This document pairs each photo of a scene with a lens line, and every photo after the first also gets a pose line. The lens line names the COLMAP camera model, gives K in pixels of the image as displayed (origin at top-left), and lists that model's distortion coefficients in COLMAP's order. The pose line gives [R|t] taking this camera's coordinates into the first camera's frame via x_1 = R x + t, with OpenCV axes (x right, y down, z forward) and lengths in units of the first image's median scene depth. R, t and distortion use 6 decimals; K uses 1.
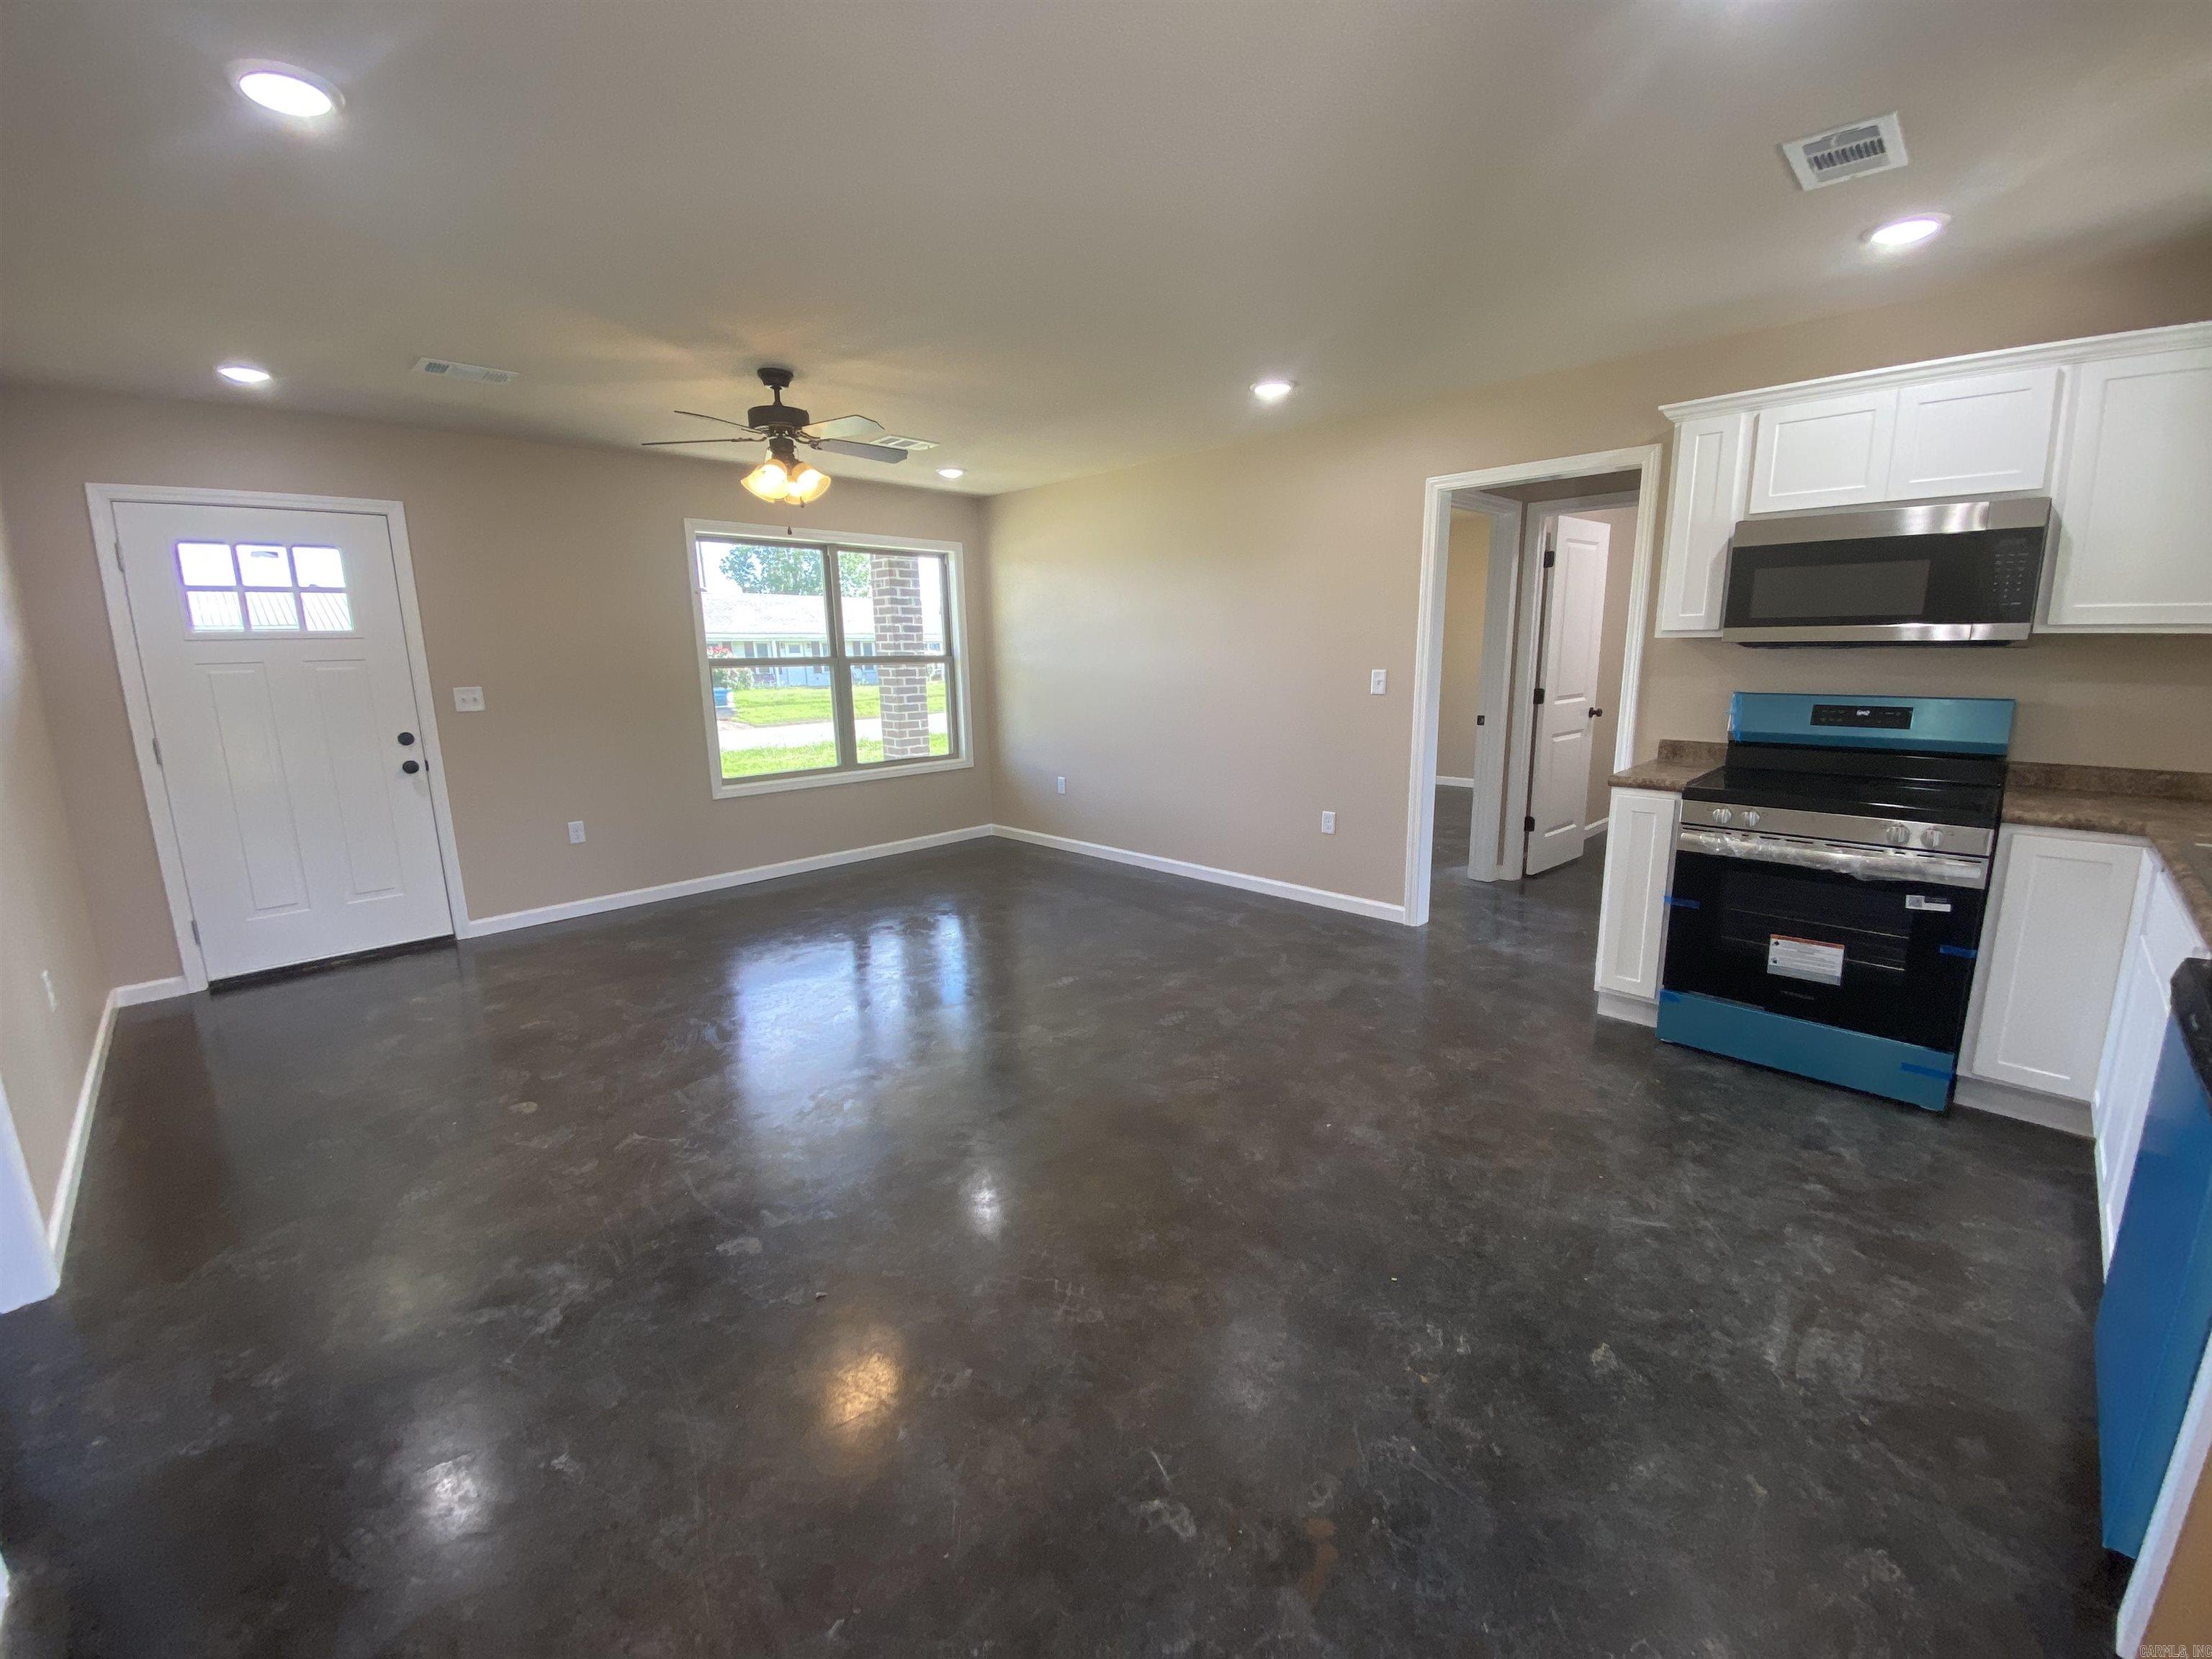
lens RADIAL K [[899.5, 0, 1105.2], [0, 899.5, 840.6], [0, 0, 1]] dist [0.000033, -0.015338]
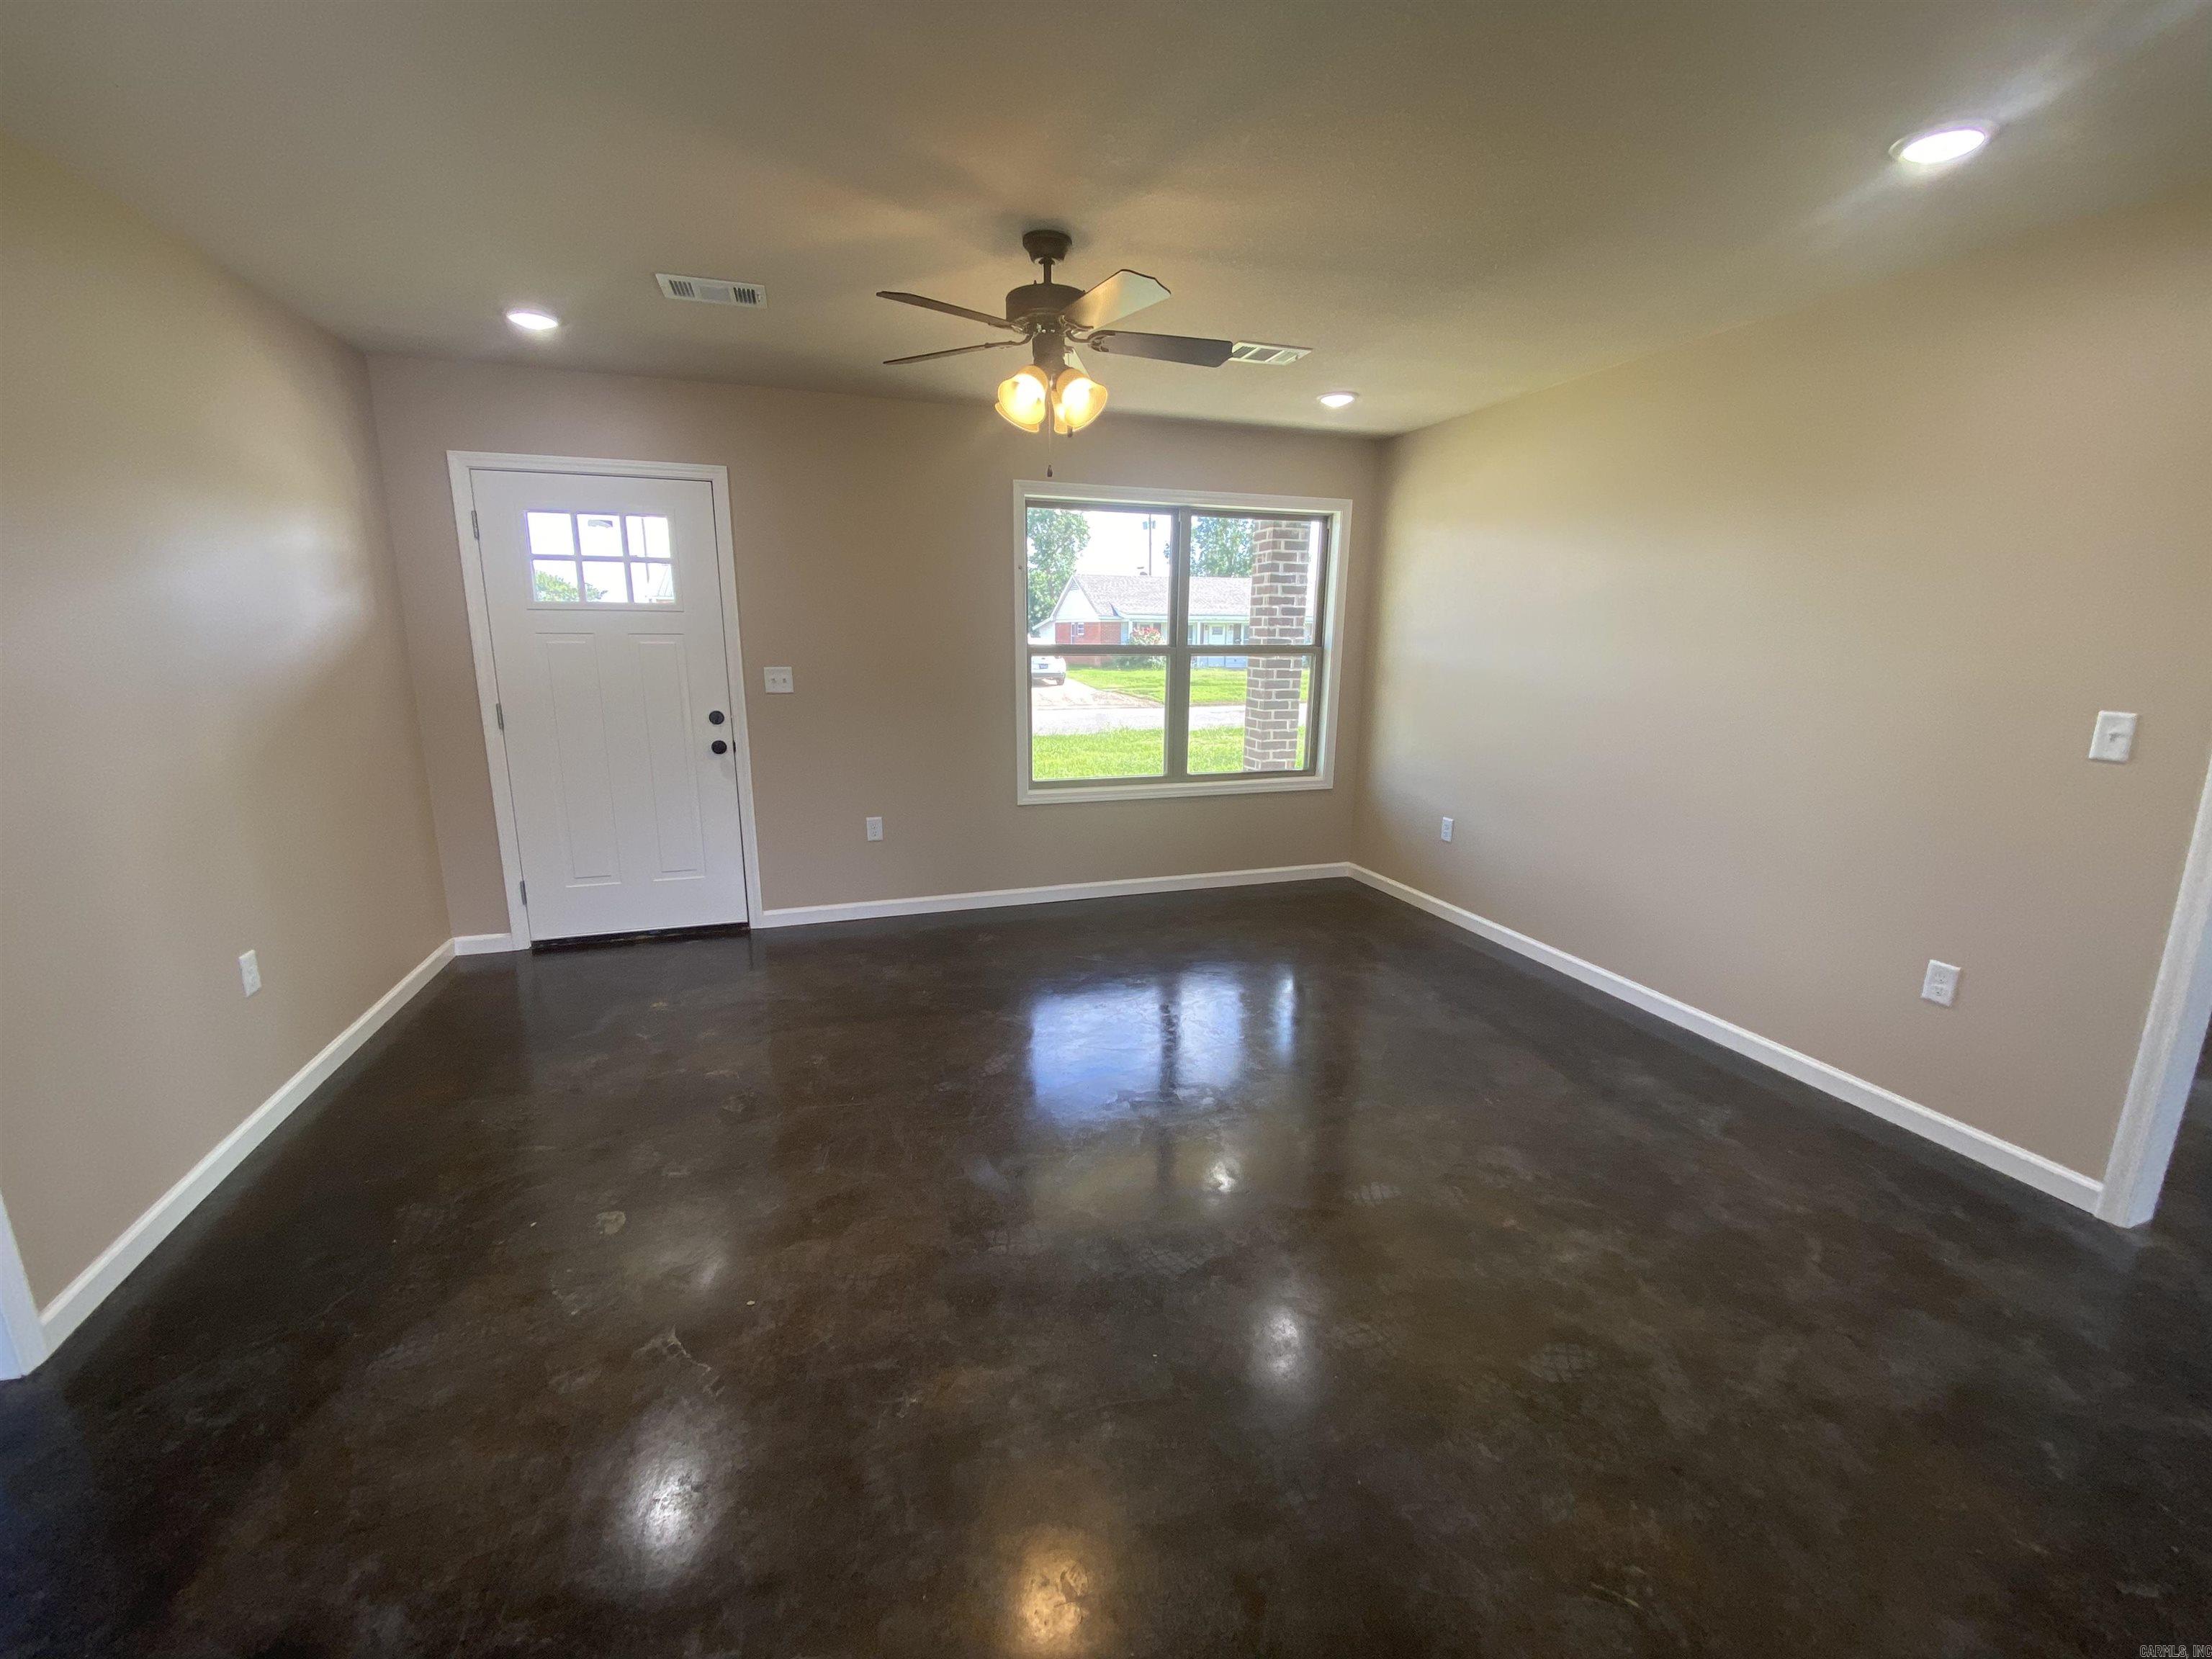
lens RADIAL K [[898.8, 0, 1106.0], [0, 898.8, 829.5], [0, 0, 1]] dist [0.037961, -0.040951]
pose [[0.897703, 0.114335, -0.425508, 0.020588], [-0.111934, 0.993240, 0.030737, -0.072614], [0.426146, 0.020036, 0.904432, 0.307330]]
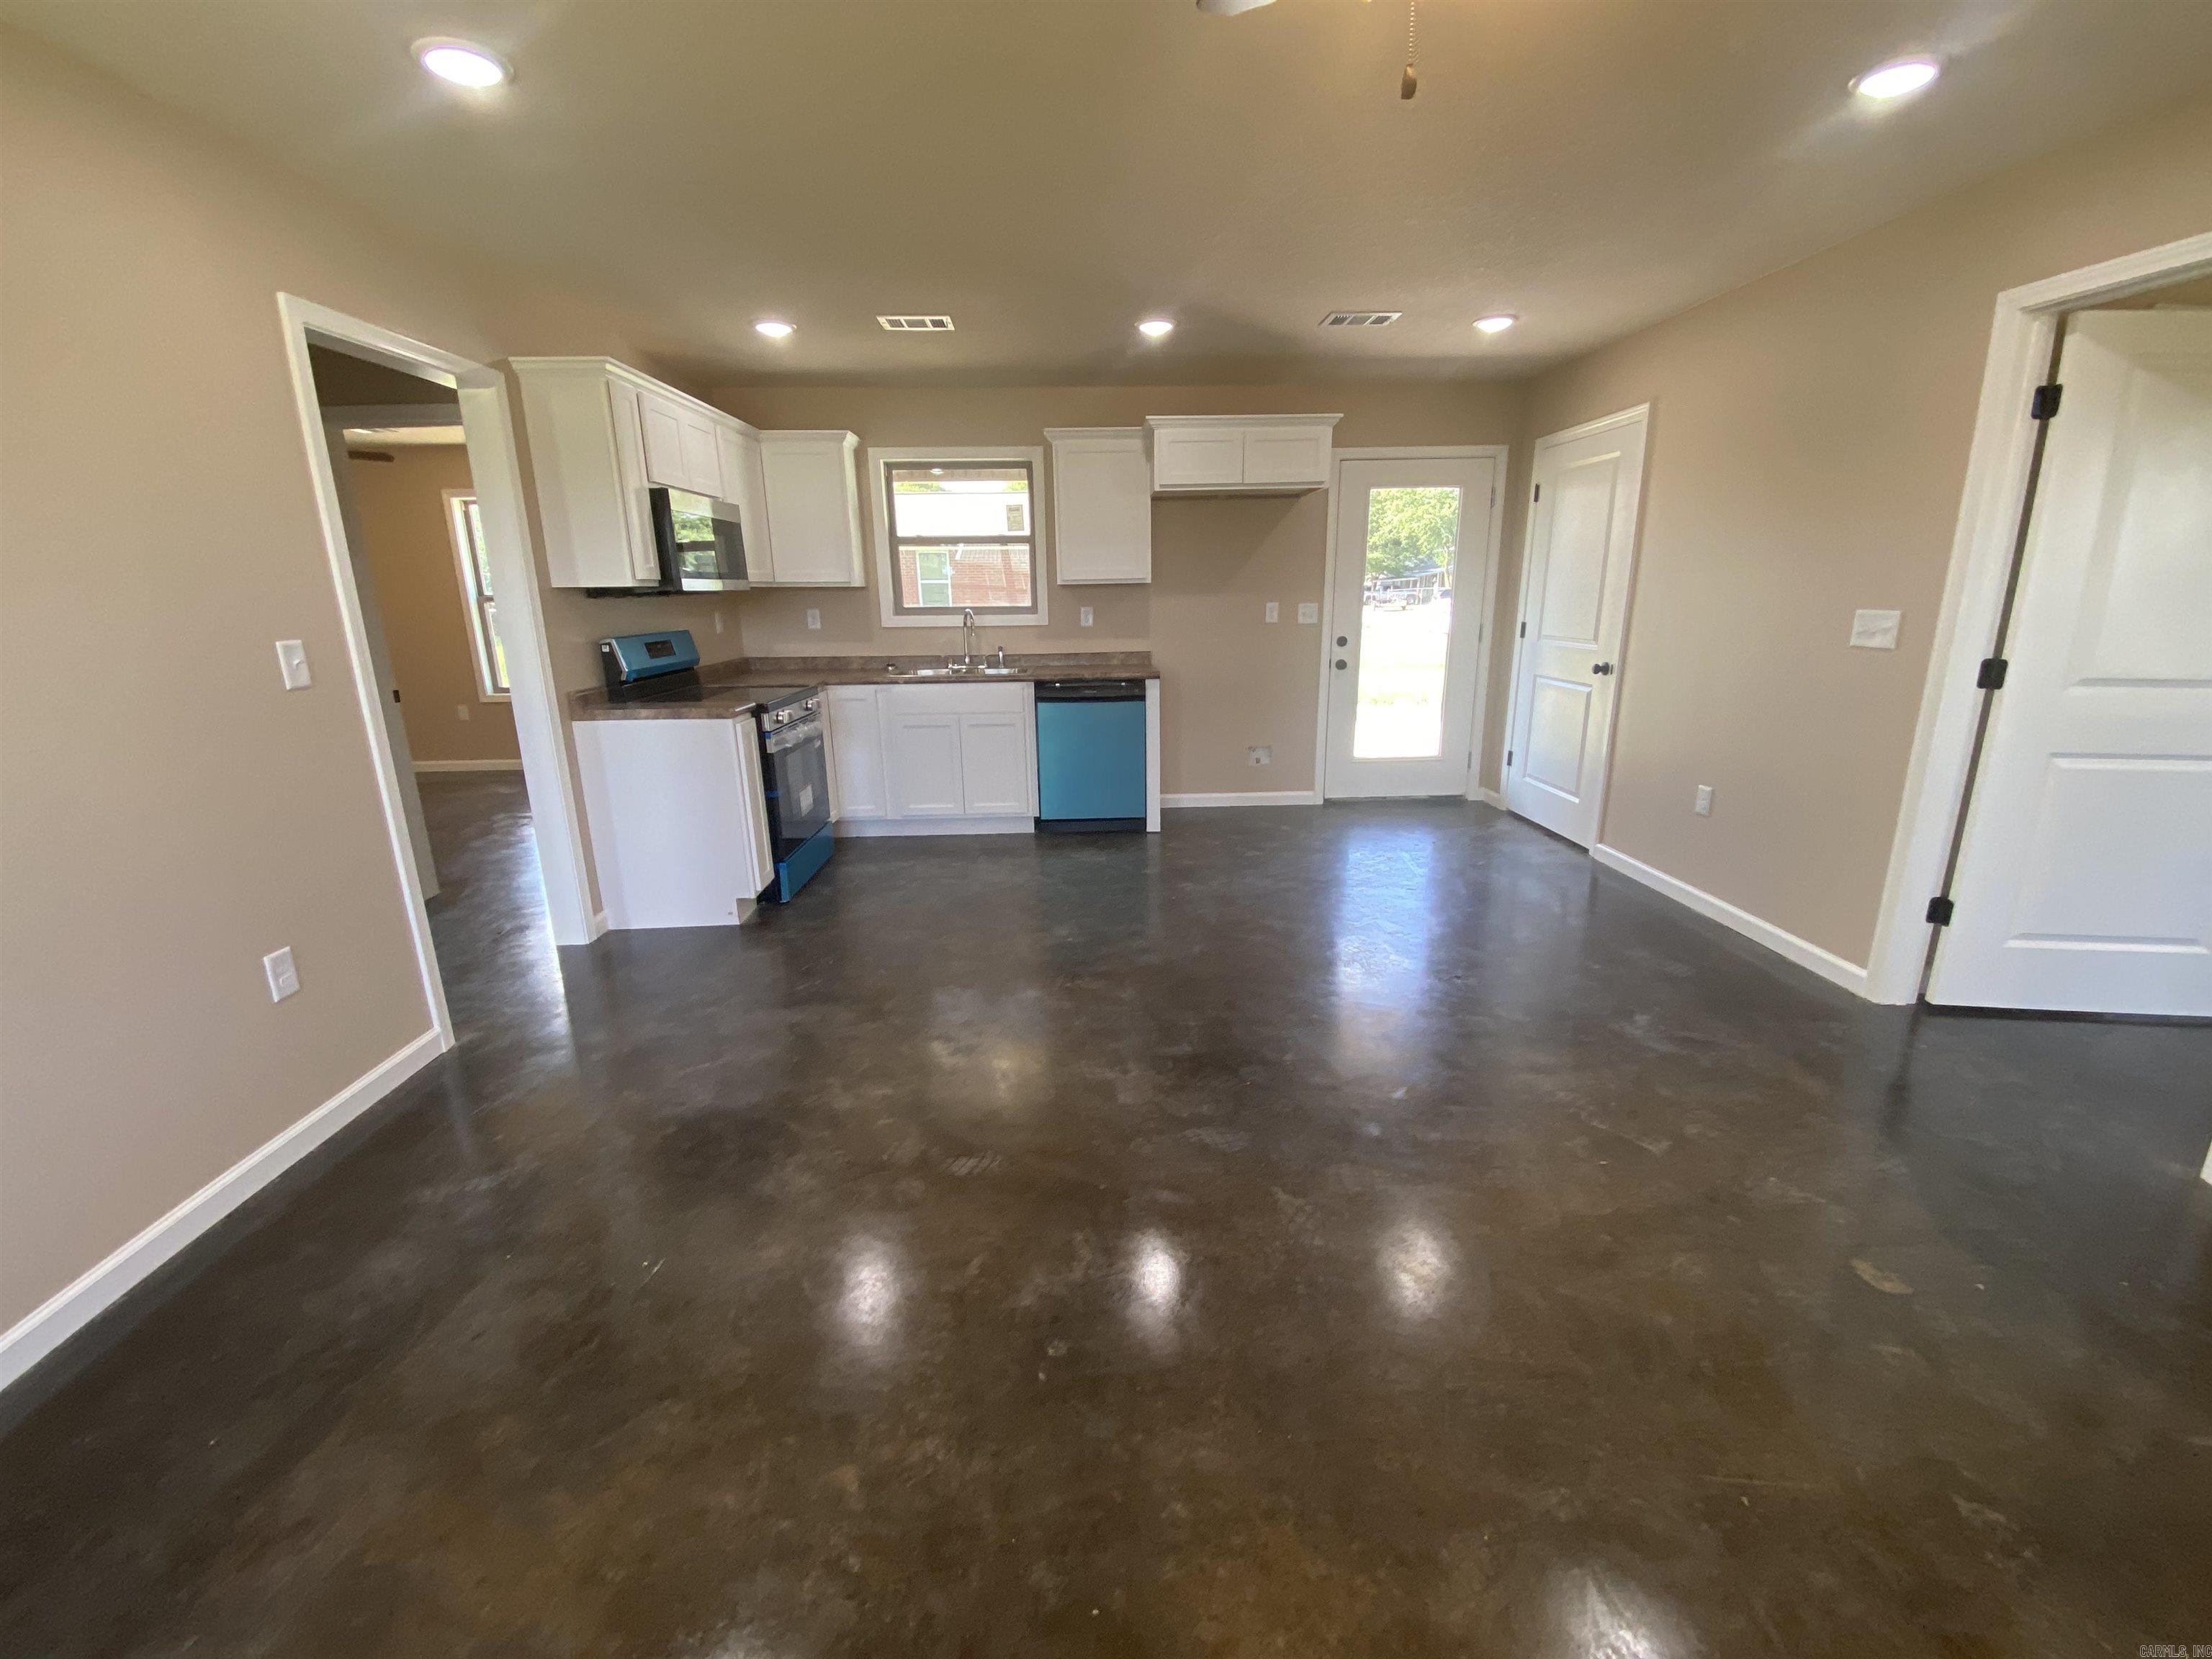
lens RADIAL K [[927.3, 0, 1106.0], [0, 927.3, 829.5], [0, 0, 1]] dist [0.075227, -0.052306]
pose [[-0.744706, -0.142944, 0.651904, -0.393722], [0.166078, 0.906375, 0.388462, -0.215977], [-0.646398, 0.397557, -0.651243, 1.040175]]
